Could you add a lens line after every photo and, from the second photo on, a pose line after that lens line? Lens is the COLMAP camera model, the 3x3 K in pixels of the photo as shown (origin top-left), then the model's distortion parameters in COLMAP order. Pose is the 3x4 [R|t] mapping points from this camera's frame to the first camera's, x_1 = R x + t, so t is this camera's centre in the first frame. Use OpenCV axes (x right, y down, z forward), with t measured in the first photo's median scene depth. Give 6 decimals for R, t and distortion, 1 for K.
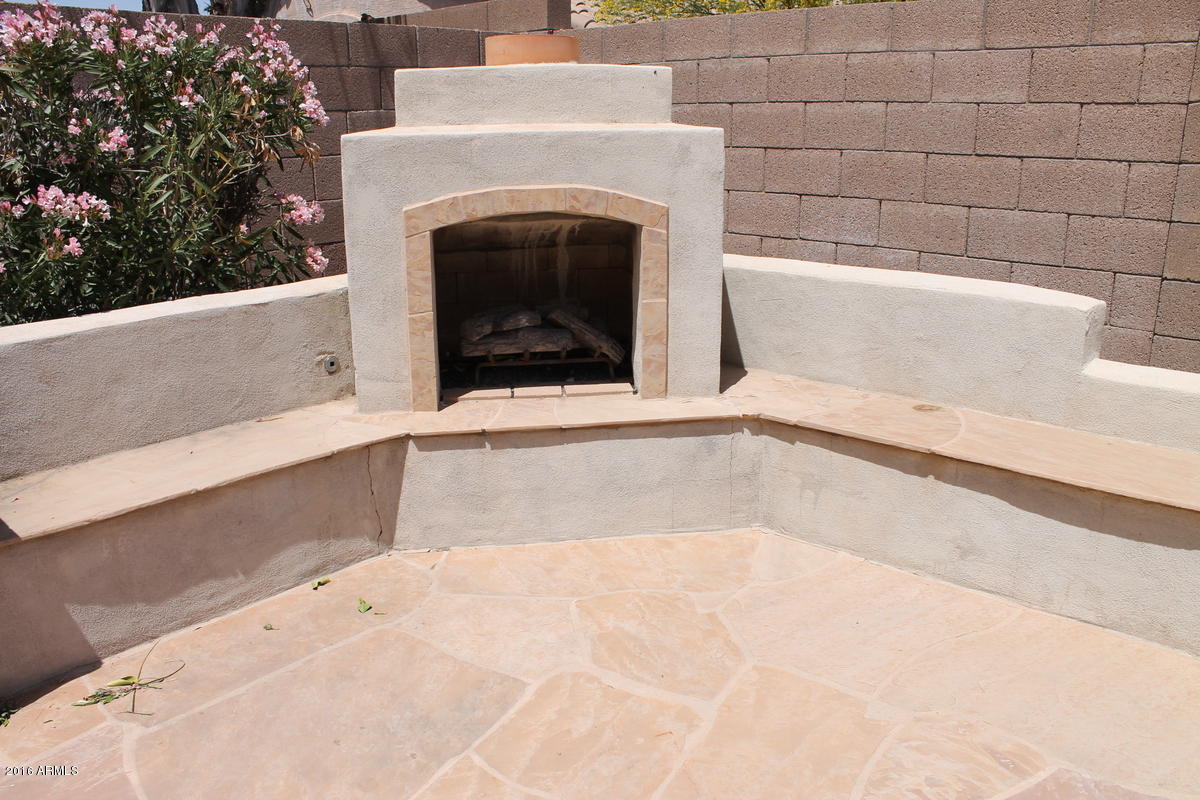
lens RADIAL K [[1010.6, 0, 591.1], [0, 1010.6, 401.1], [0, 0, 1]] dist [-0.166770, 0.151750]
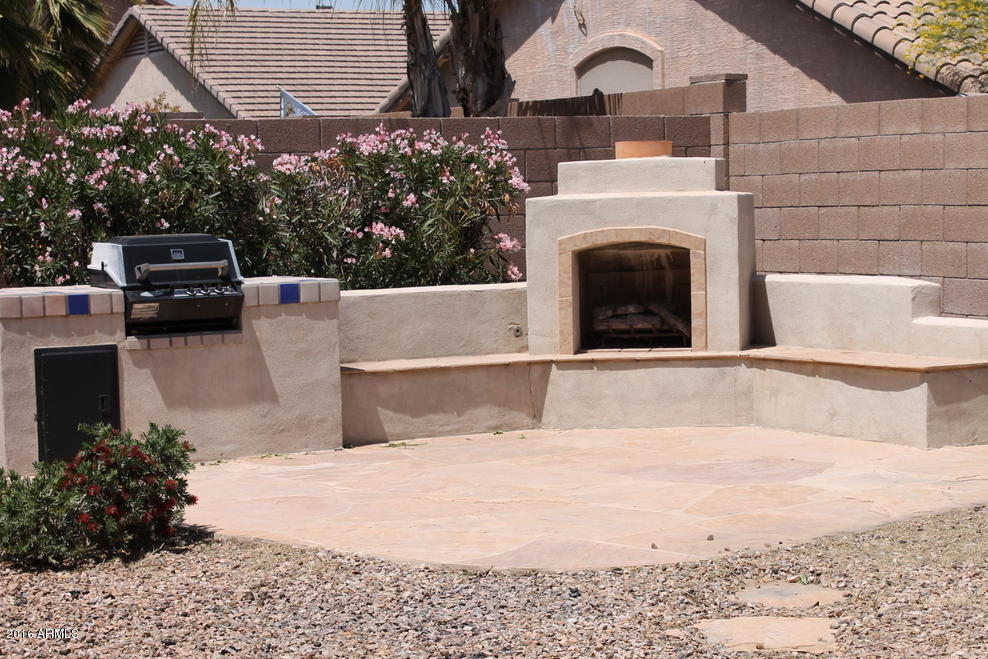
lens RADIAL K [[2369.3, 0, 494.0], [0, 2369.3, 329.5], [0, 0, 1]] dist [0.245439, 0.053420]
pose [[0.947029, 0.007436, -0.321062, 1.049164], [-0.073617, 0.978138, -0.194493, 0.786666], [0.312597, 0.207826, 0.926872, -2.891998]]
